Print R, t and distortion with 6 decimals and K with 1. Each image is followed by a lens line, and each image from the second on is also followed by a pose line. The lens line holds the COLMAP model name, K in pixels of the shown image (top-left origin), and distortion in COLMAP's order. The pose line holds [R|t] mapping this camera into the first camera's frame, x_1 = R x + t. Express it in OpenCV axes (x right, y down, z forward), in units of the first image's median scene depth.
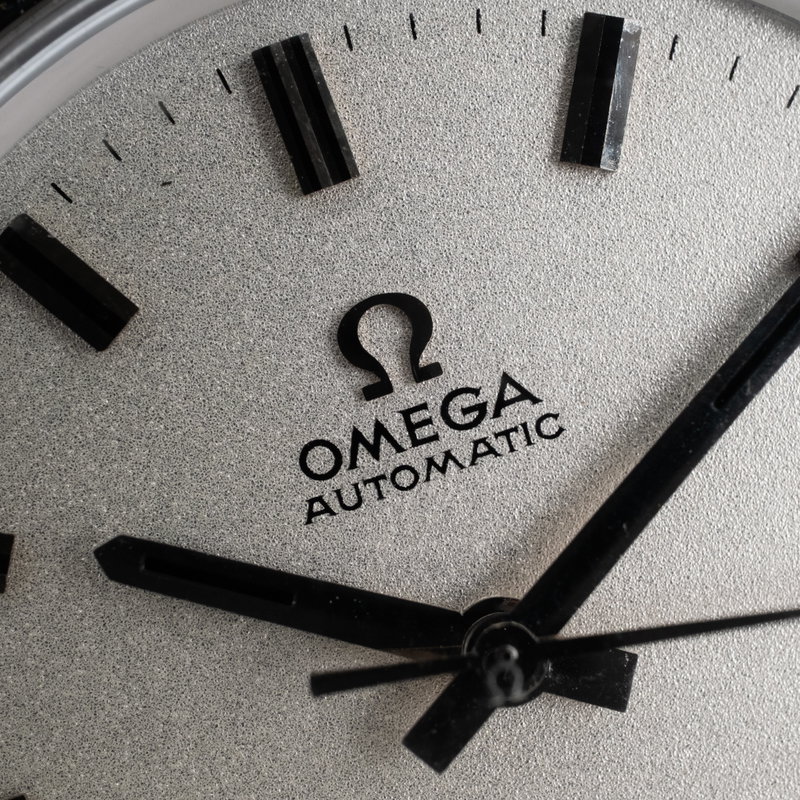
lens RADIAL K [[1996.1, 0, 398.4], [0, 1996.1, 398.2], [0, 0, 1]] dist [0.082401, 0.000000]
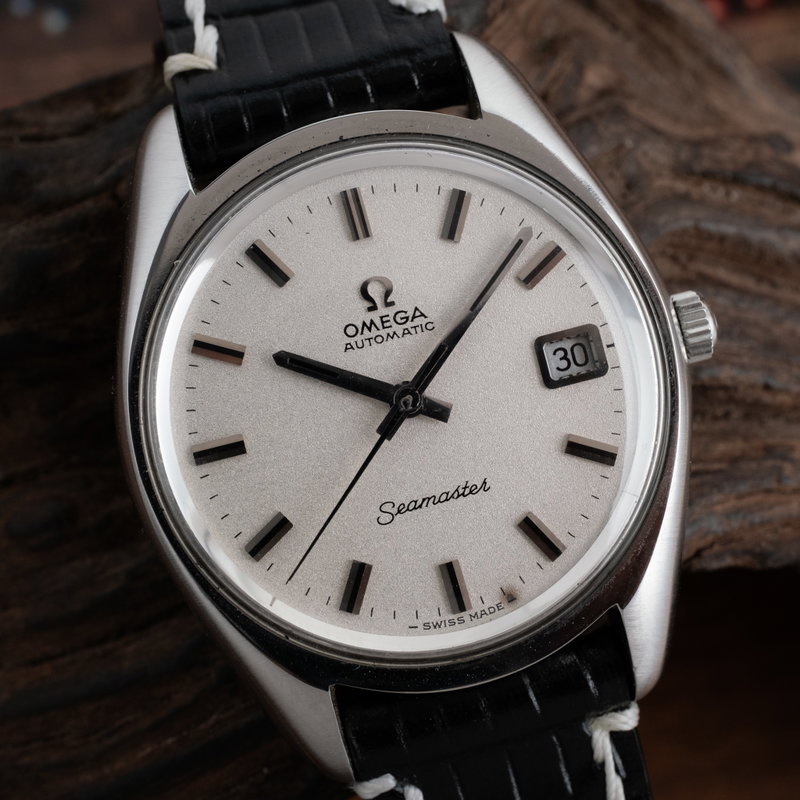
lens RADIAL K [[1996.1, 0, 400.3], [0, 1996.1, 398.6], [0, 0, 1]] dist [0.082401, 0.000000]
pose [[0.996190, 0.084910, -0.019918, 0.100011], [-0.085849, 0.994935, -0.052293, 0.277515], [0.015377, 0.053803, 0.998433, -1.927052]]
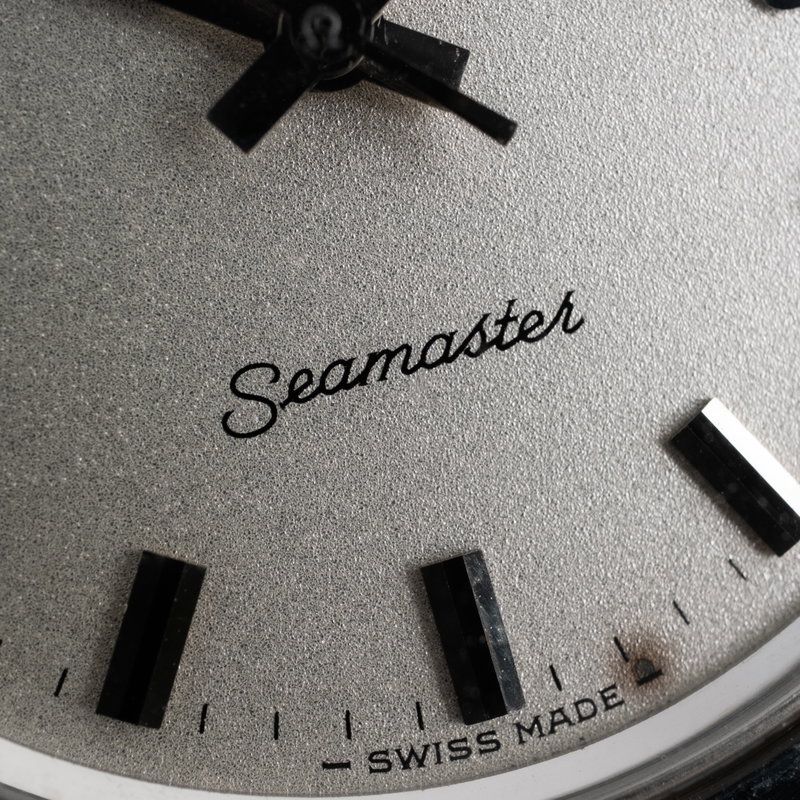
lens RADIAL K [[1996.1, 0, 401.6], [0, 1996.1, 400.5], [0, 0, 1]] dist [0.082401, 0.000000]
pose [[0.994340, 0.092099, 0.052978, 0.054805], [-0.089888, 0.995036, -0.042705, 0.326433], [-0.056648, 0.037701, 0.997682, 0.096448]]
